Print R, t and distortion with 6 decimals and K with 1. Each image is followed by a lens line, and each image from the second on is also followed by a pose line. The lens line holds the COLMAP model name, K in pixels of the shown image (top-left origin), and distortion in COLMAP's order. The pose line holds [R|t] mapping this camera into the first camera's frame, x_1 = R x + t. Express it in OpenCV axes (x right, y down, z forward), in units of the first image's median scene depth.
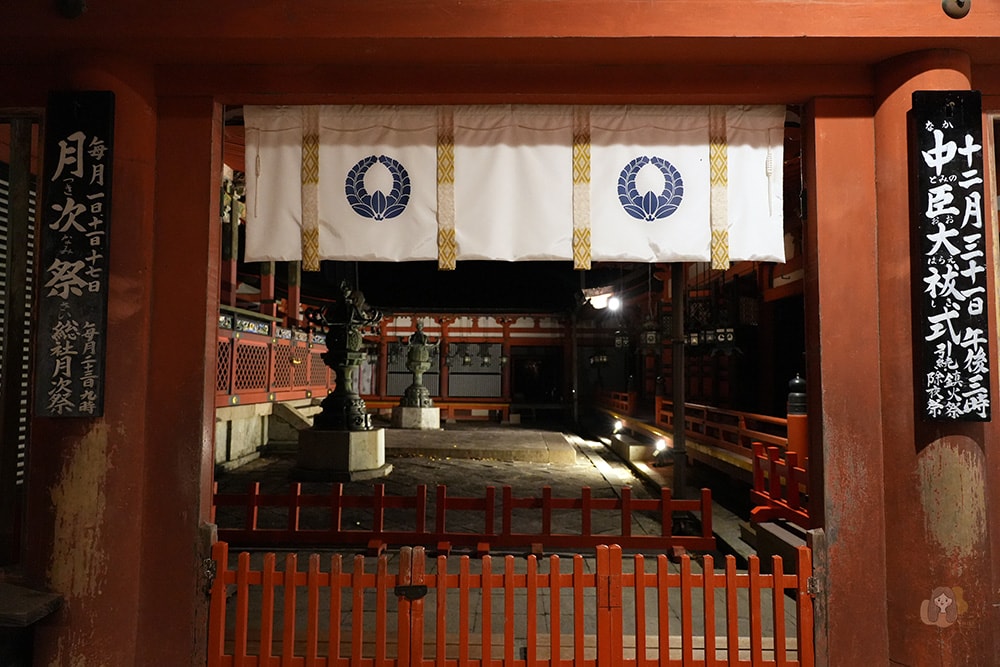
lens RADIAL K [[656.7, 0, 500.0], [0, 656.7, 333.5], [0, 0, 1]] dist [-0.035158, -0.000152]
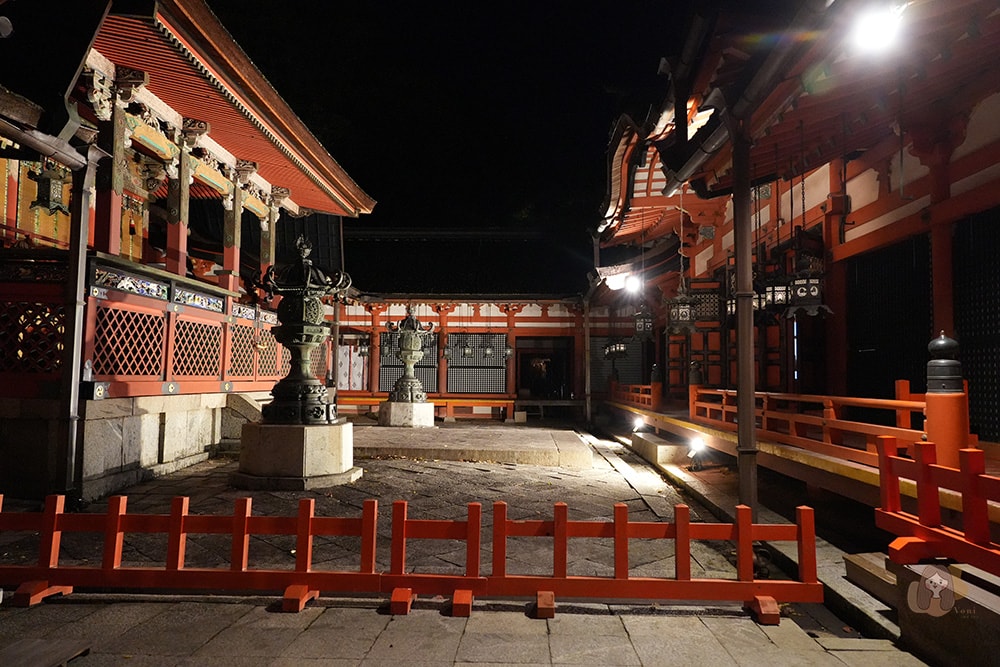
lens RADIAL K [[656.7, 0, 500.0], [0, 656.7, 333.5], [0, 0, 1]] dist [-0.035158, -0.000152]
pose [[0.999928, -0.001784, -0.011841, 0.009437], [0.001741, 0.999992, -0.003657, 0.032760], [0.011848, 0.003636, 0.999923, 0.170520]]
